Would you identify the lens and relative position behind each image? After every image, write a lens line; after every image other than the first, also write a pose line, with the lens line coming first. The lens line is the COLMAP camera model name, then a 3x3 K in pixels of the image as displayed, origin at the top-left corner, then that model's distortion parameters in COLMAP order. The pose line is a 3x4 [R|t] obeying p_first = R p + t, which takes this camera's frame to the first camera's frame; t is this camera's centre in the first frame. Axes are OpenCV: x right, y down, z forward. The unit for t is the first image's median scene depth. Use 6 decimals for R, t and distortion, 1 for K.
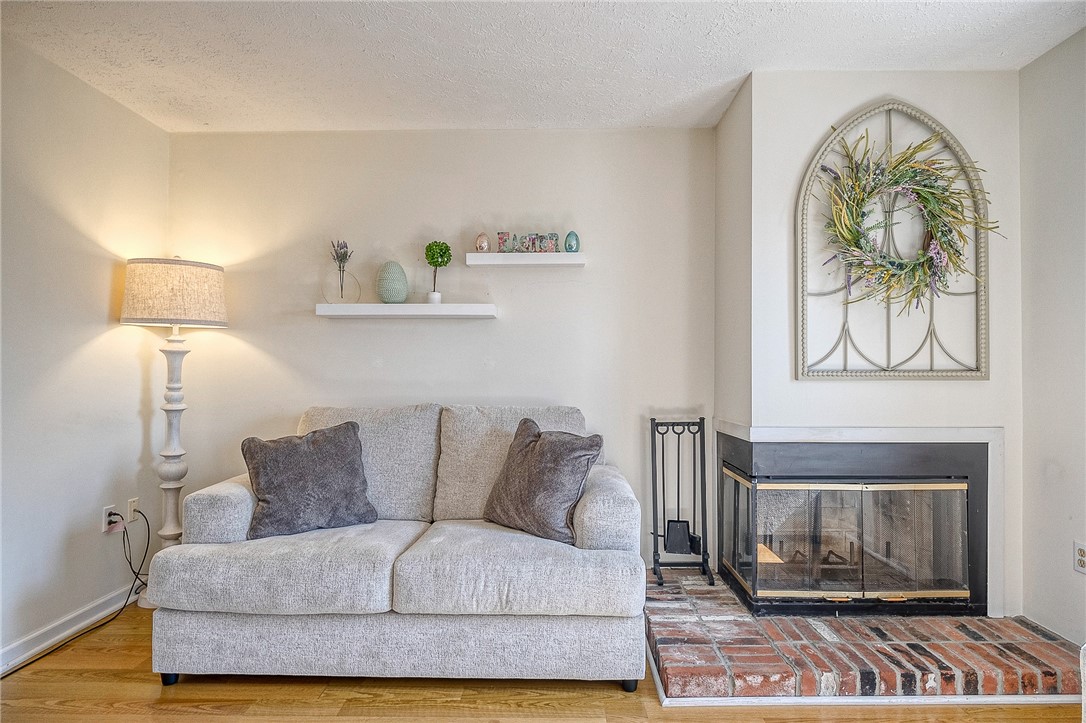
lens RADIAL K [[594.3, 0, 543.0], [0, 594.3, 361.5], [0, 0, 1]] dist [-0.007711, -0.001382]
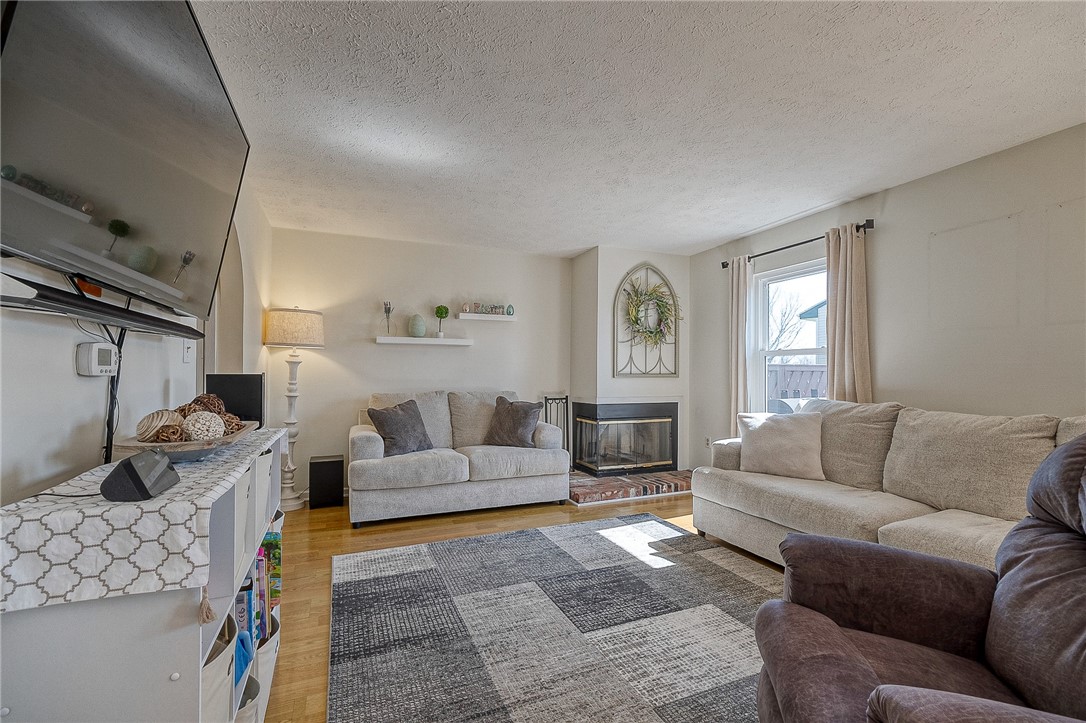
lens RADIAL K [[453.6, 0, 539.1], [0, 453.6, 369.7], [0, 0, 1]] dist [-0.001163, -0.000276]
pose [[0.920739, 0.005504, 0.390141, -0.562561], [-0.008010, 0.999956, 0.004796, -0.007442], [-0.390098, -0.007541, 0.920742, -0.564454]]
